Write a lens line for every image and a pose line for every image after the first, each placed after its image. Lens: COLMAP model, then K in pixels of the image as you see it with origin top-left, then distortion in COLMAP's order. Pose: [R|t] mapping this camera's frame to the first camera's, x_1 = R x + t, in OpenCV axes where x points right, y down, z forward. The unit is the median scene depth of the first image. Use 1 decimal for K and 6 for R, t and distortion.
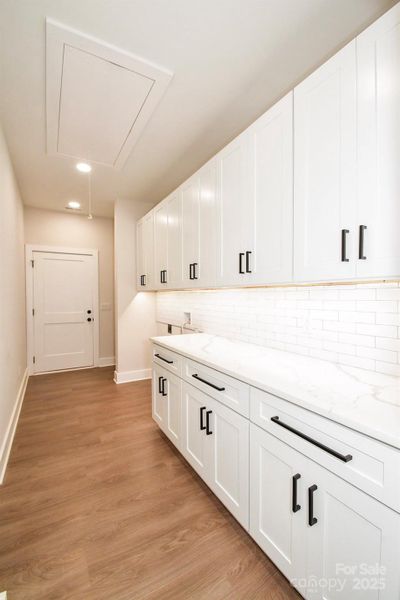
lens RADIAL K [[261.7, 0, 191.3], [0, 261.7, 289.7], [0, 0, 1]] dist [0.022327, -0.019639]
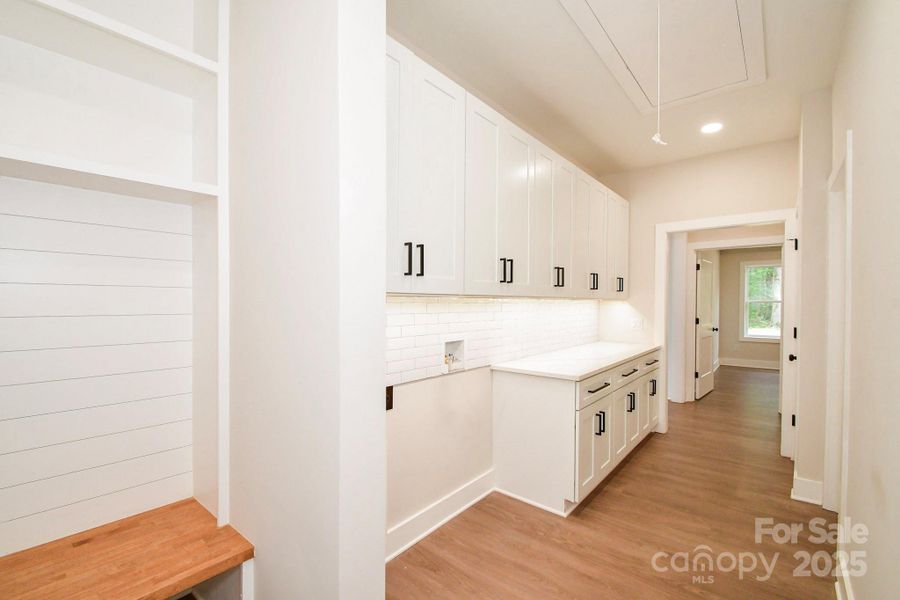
lens RADIAL K [[392.5, 0, 447.7], [0, 392.5, 306.0], [0, 0, 1]] dist [0.022327, -0.019639]
pose [[-0.369442, -0.002808, 0.929250, -1.008017], [-0.008668, 0.999962, -0.000425, 0.016414], [-0.929213, -0.008212, -0.369452, 1.816442]]
